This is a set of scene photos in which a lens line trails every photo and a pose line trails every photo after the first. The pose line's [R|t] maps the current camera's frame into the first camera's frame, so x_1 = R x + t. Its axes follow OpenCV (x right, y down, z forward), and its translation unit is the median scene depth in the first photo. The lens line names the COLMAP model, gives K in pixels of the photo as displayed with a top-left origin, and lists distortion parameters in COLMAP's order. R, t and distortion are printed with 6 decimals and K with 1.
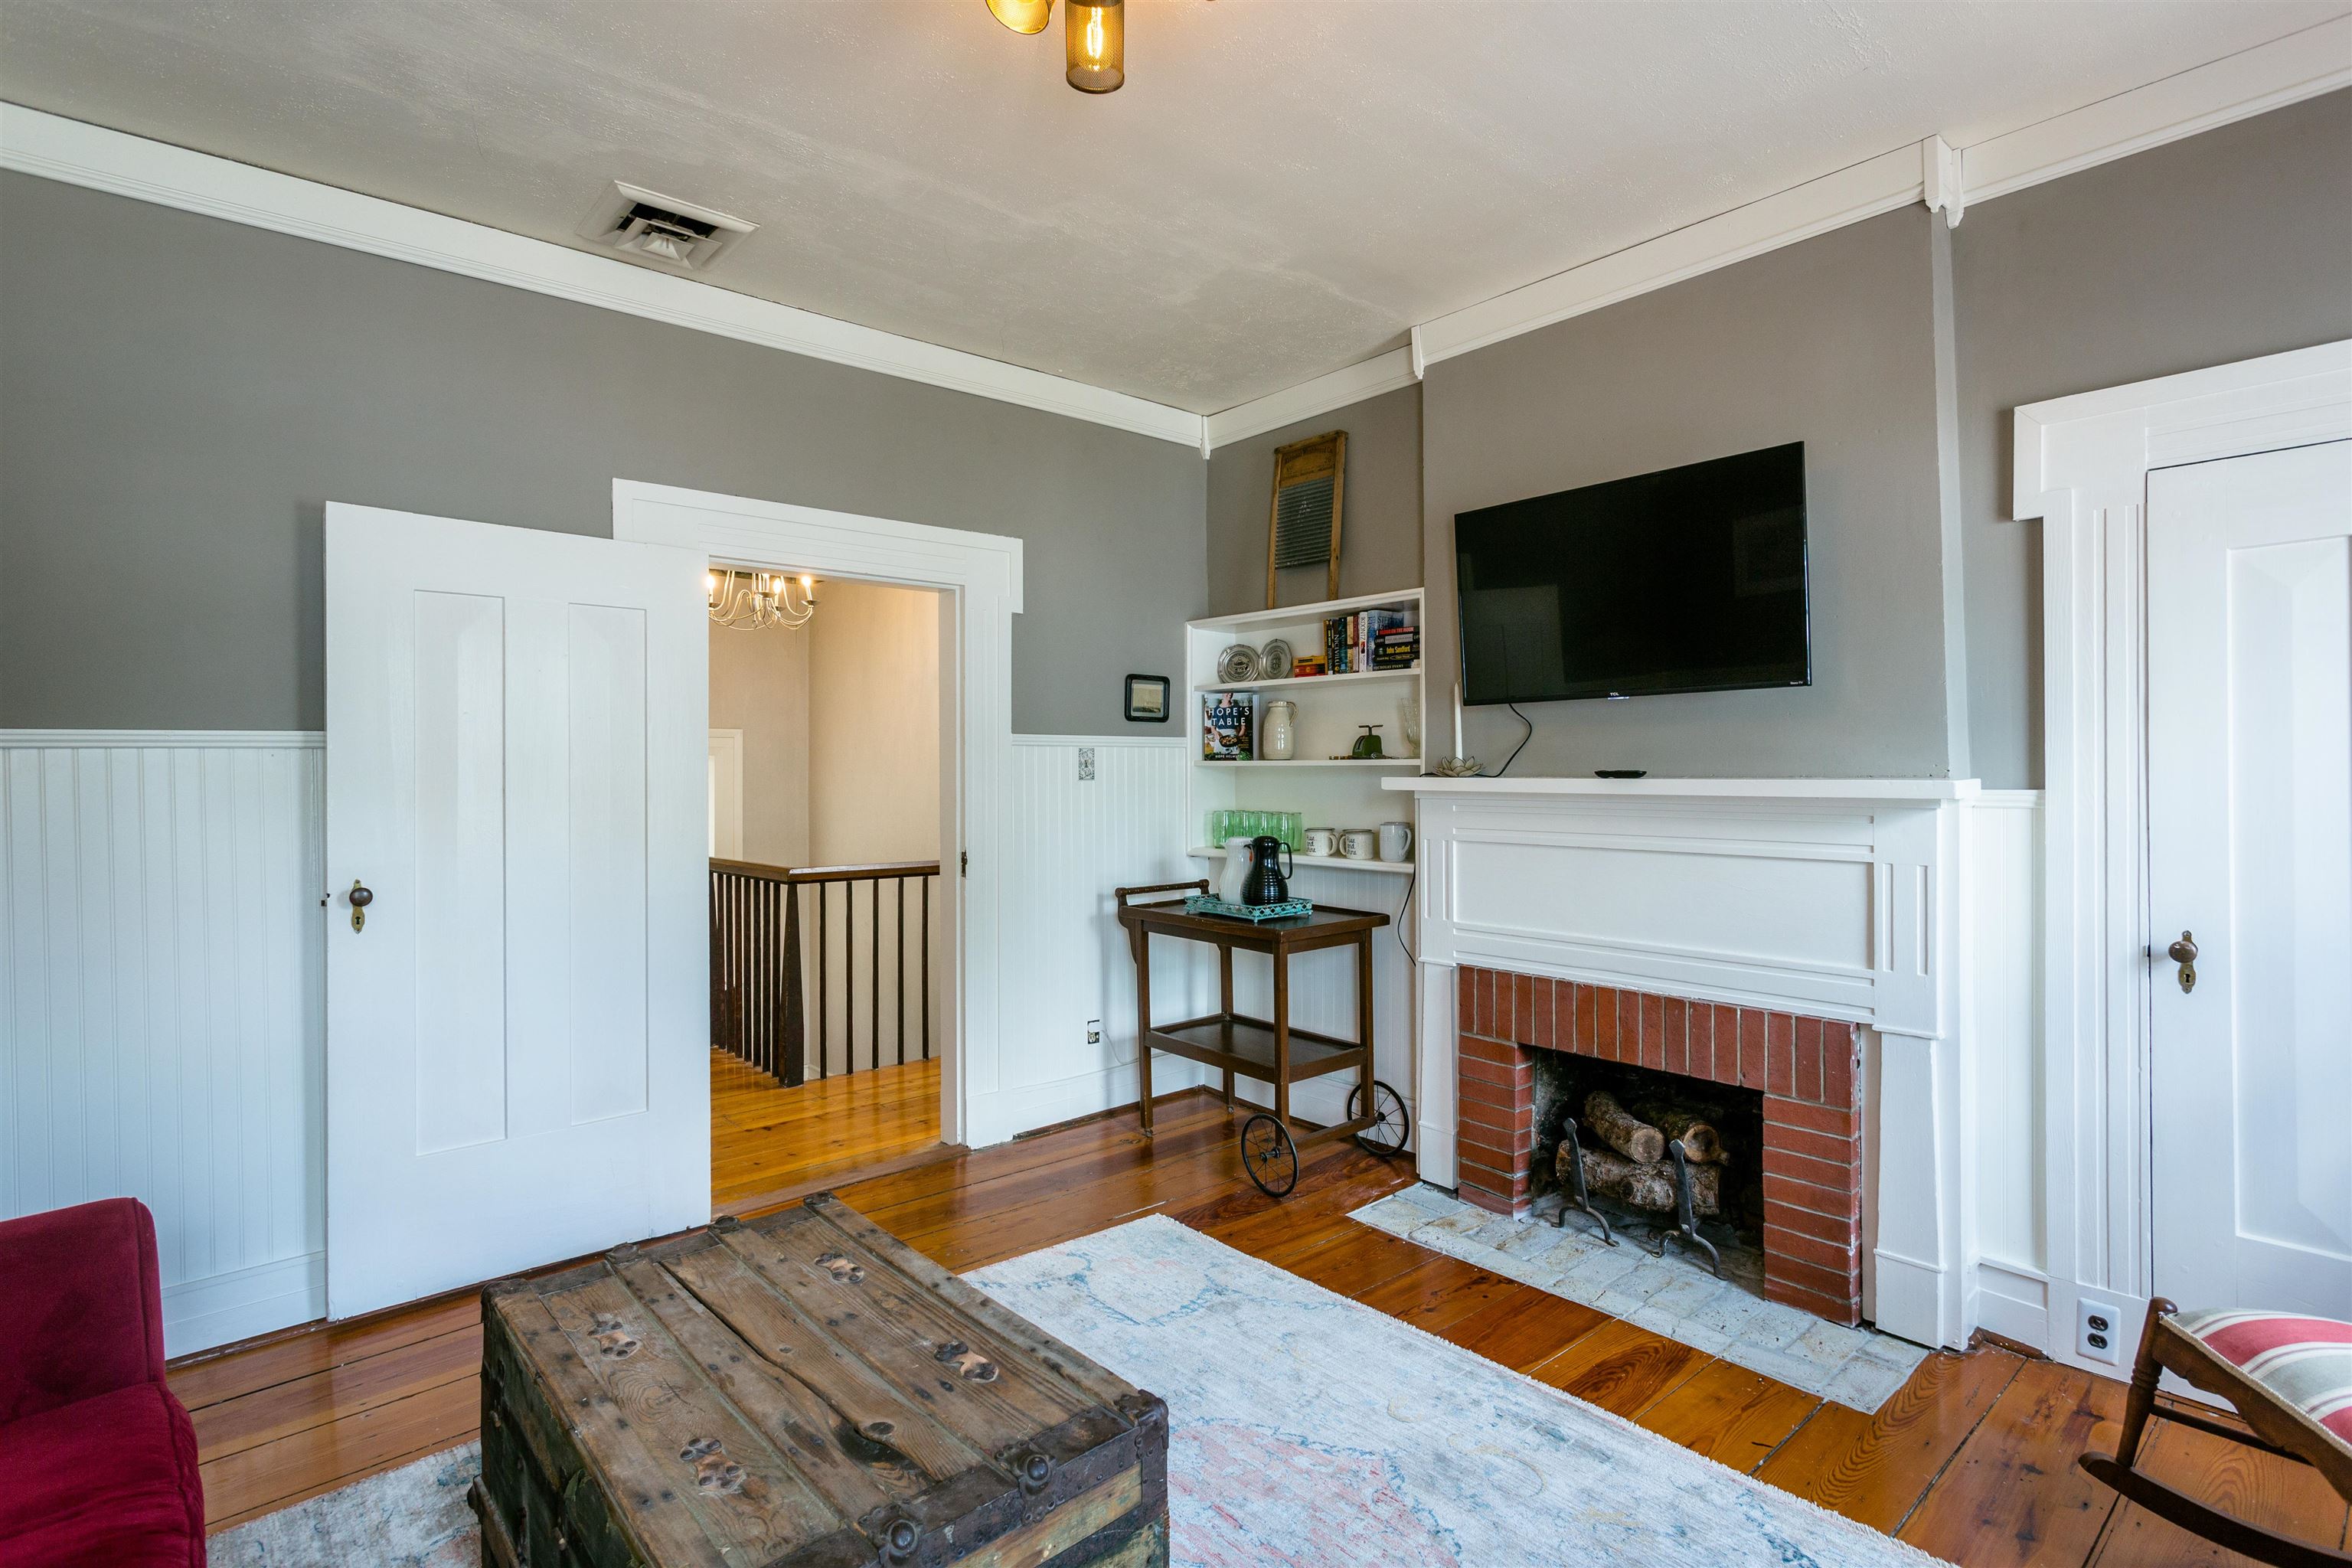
lens RADIAL K [[1157.6, 0, 1182.2], [0, 1157.6, 769.9], [0, 0, 1]] dist [-0.001060, -0.000267]
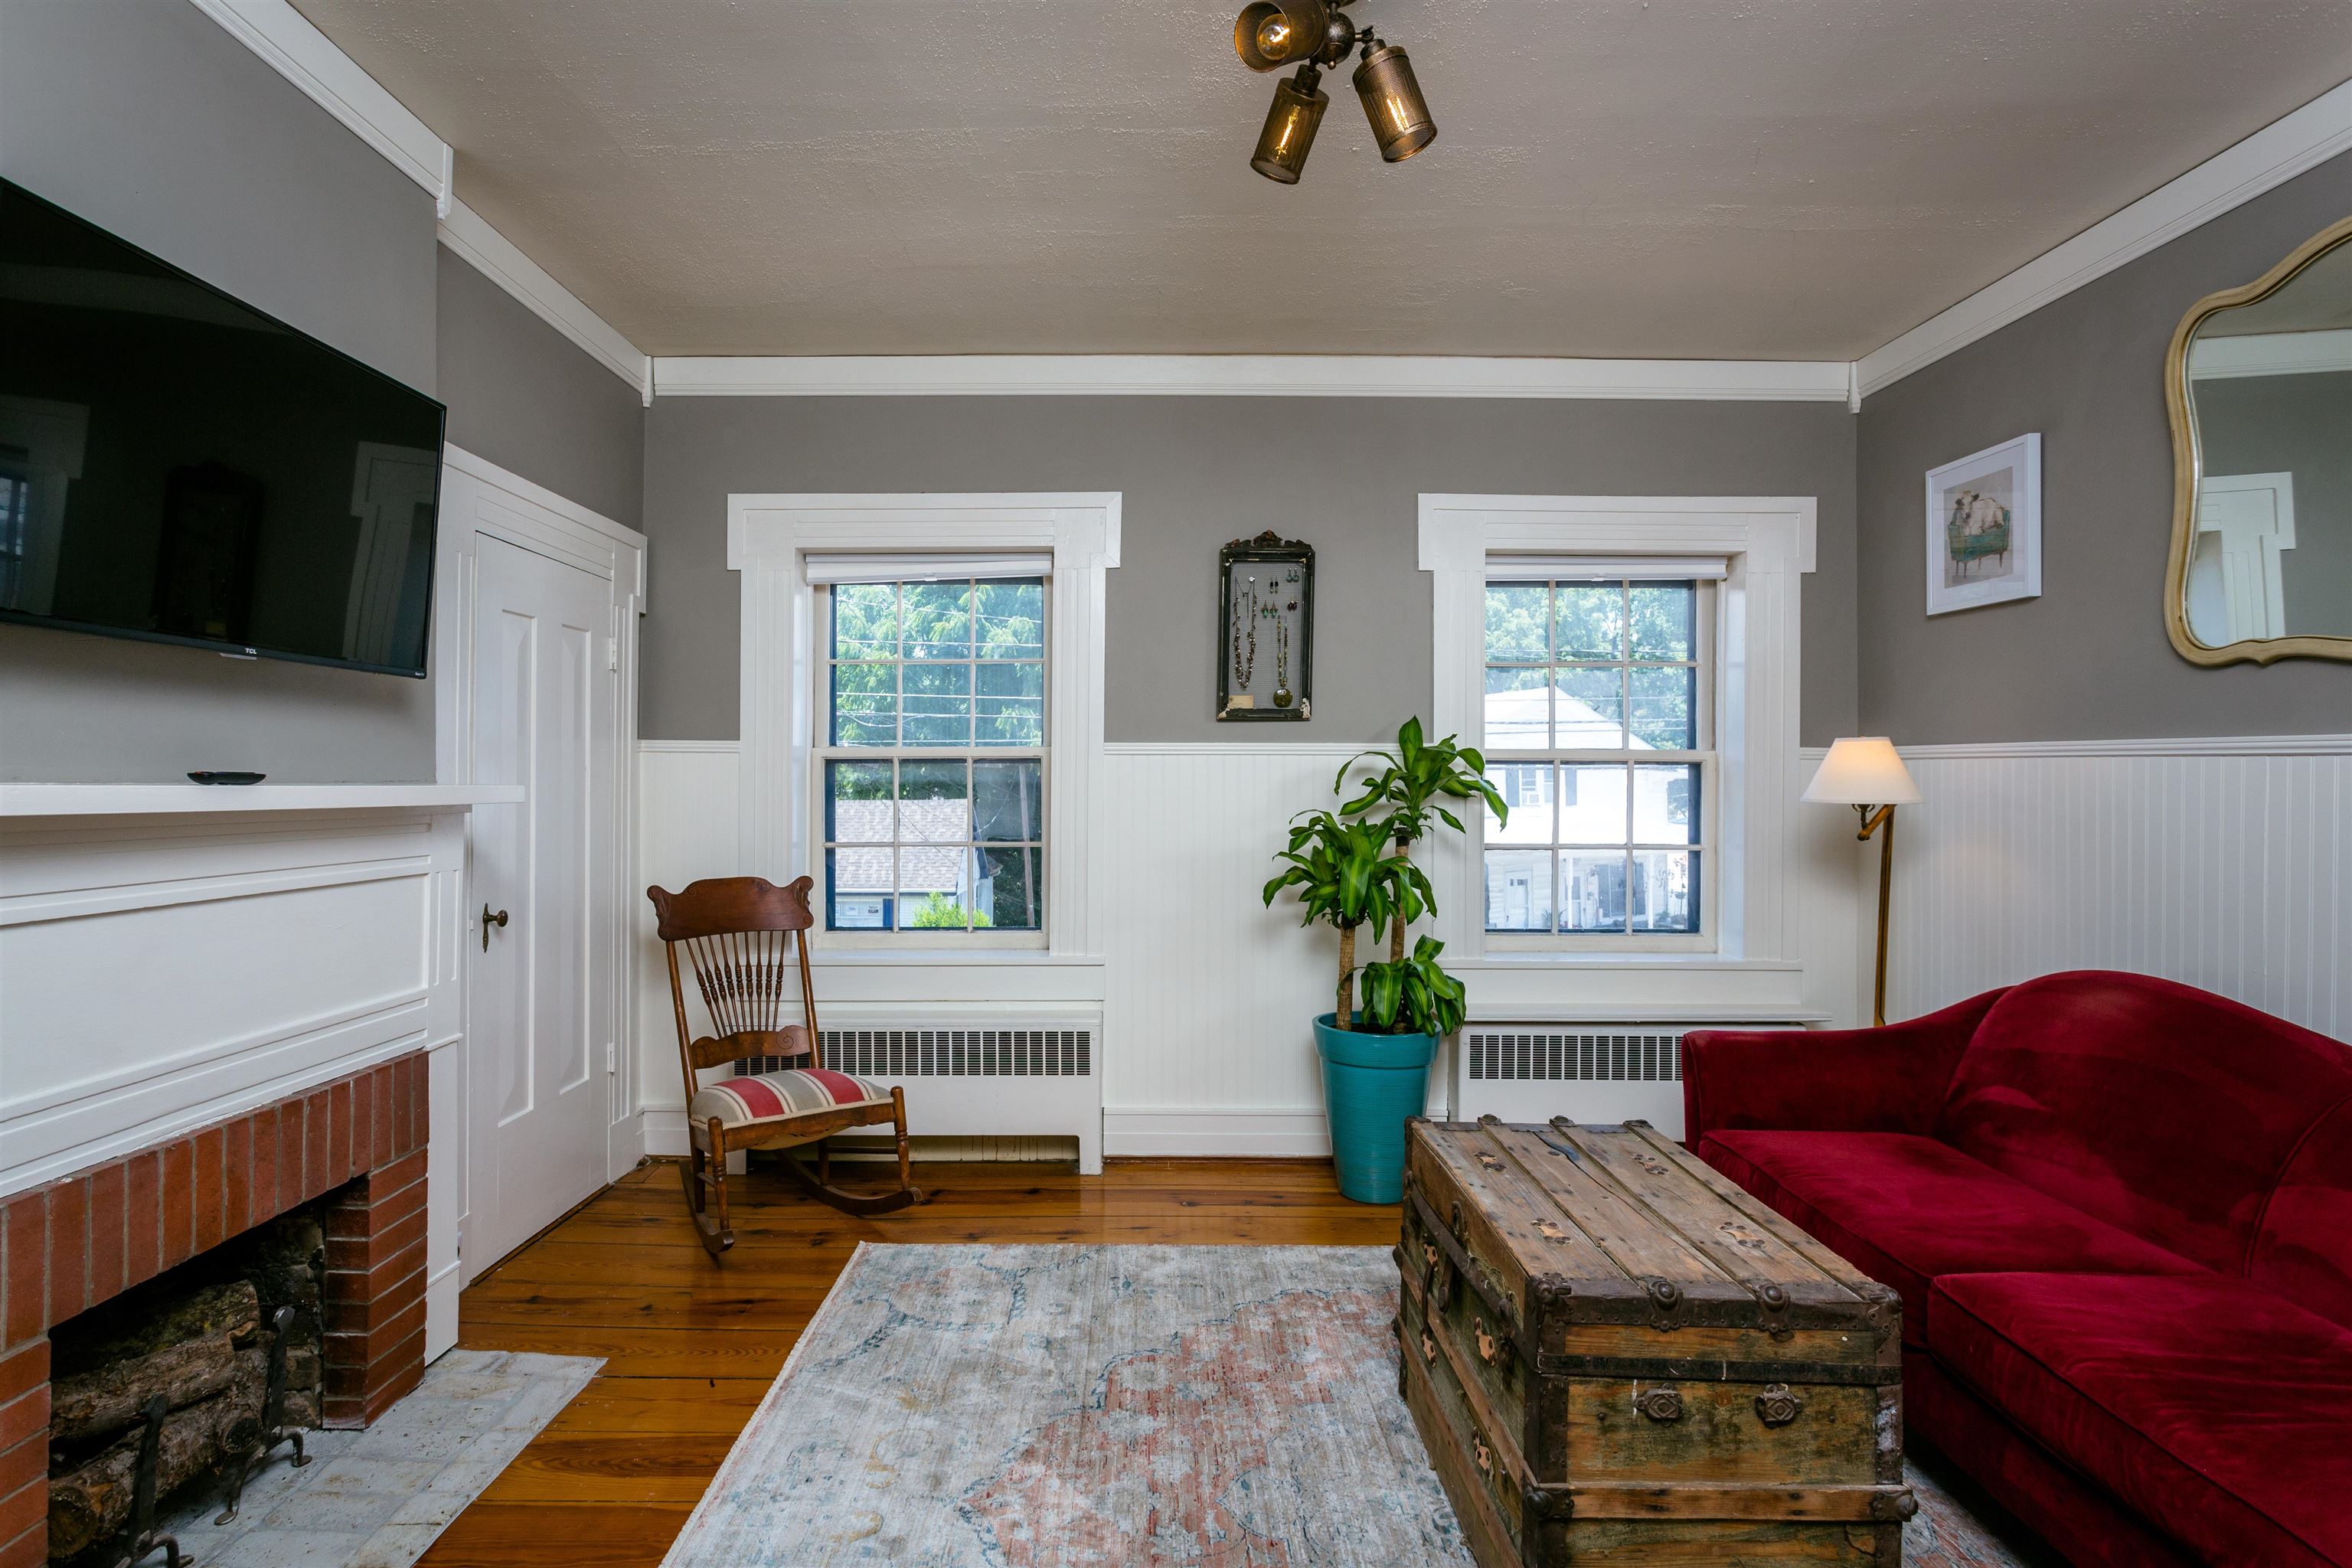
lens RADIAL K [[1273.4, 0, 1172.6], [0, 1273.4, 777.9], [0, 0, 1]] dist [0.001361, 0.000281]
pose [[-0.763455, 0.004968, 0.645842, -0.480950], [0.003169, 0.999987, -0.003946, 0.008502], [-0.645853, -0.000966, -0.763461, 1.264665]]
